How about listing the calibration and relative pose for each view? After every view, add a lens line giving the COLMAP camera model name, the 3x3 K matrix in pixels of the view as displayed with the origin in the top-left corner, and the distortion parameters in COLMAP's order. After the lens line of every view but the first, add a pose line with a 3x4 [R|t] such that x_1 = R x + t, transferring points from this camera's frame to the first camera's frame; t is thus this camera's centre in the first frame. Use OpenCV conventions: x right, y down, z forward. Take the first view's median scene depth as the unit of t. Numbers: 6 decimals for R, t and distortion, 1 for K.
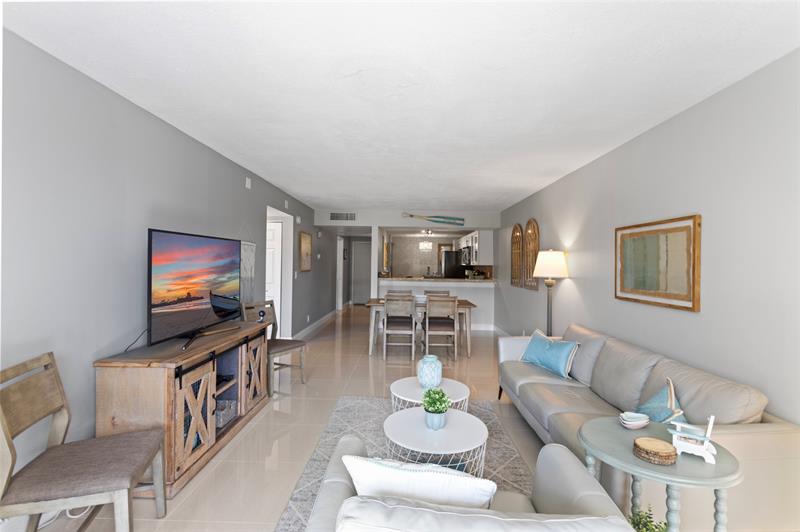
lens RADIAL K [[381.8, 0, 395.7], [0, 381.8, 271.0], [0, 0, 1]] dist [0.008880, 0.000209]
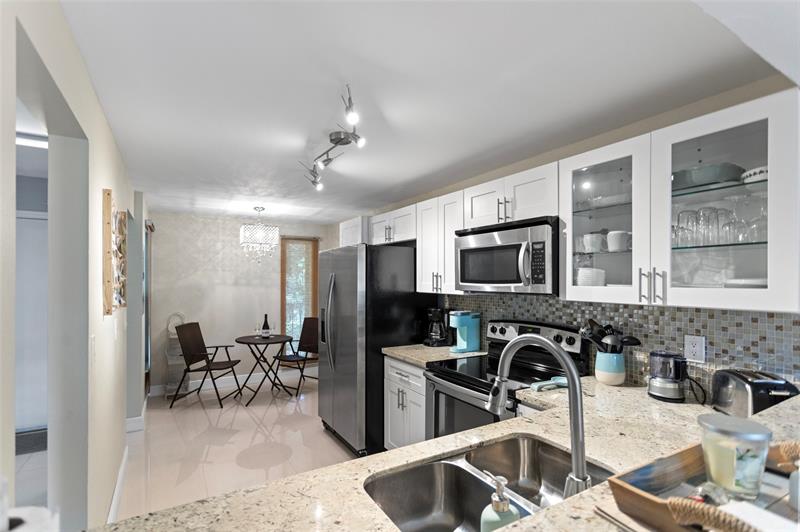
lens RADIAL K [[381.8, 0, 395.7], [0, 381.8, 271.0], [0, 0, 1]] dist [0.008880, 0.000209]
pose [[0.847694, -0.002784, 0.530478, -0.006595], [0.019995, 0.999443, -0.026707, -0.034998], [-0.530108, 0.033246, 0.847278, 1.055551]]
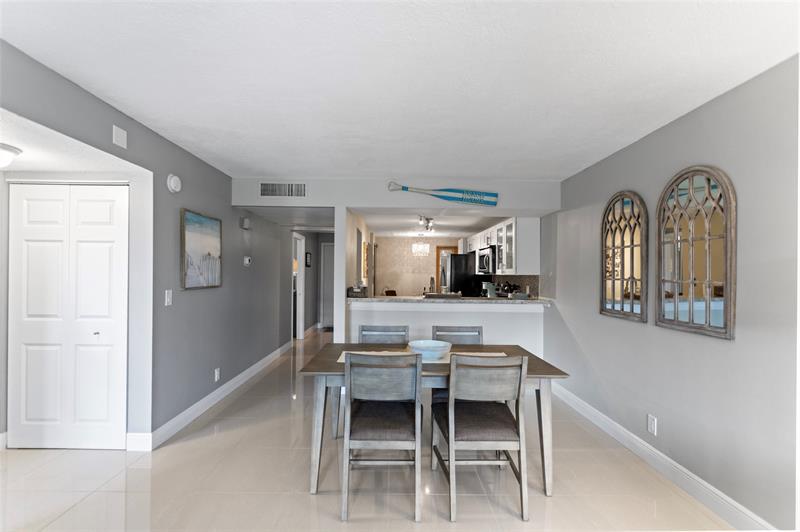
lens RADIAL K [[381.8, 0, 395.7], [0, 381.8, 271.0], [0, 0, 1]] dist [0.008880, 0.000209]
pose [[0.999368, -0.003560, 0.035382, 0.007321], [0.004361, 0.999735, -0.022601, -0.009748], [-0.035292, 0.022741, 0.999118, 0.450913]]
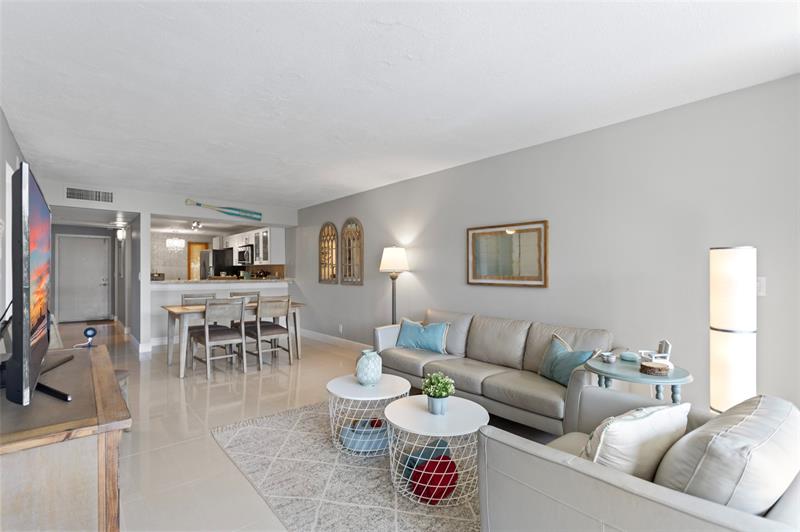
lens RADIAL K [[381.8, 0, 395.7], [0, 381.8, 271.0], [0, 0, 1]] dist [0.008880, 0.000209]
pose [[0.747375, -0.014440, 0.664245, -0.198466], [0.021829, 0.999758, -0.002828, 0.011996], [-0.664043, 0.016613, 0.747509, 0.100448]]
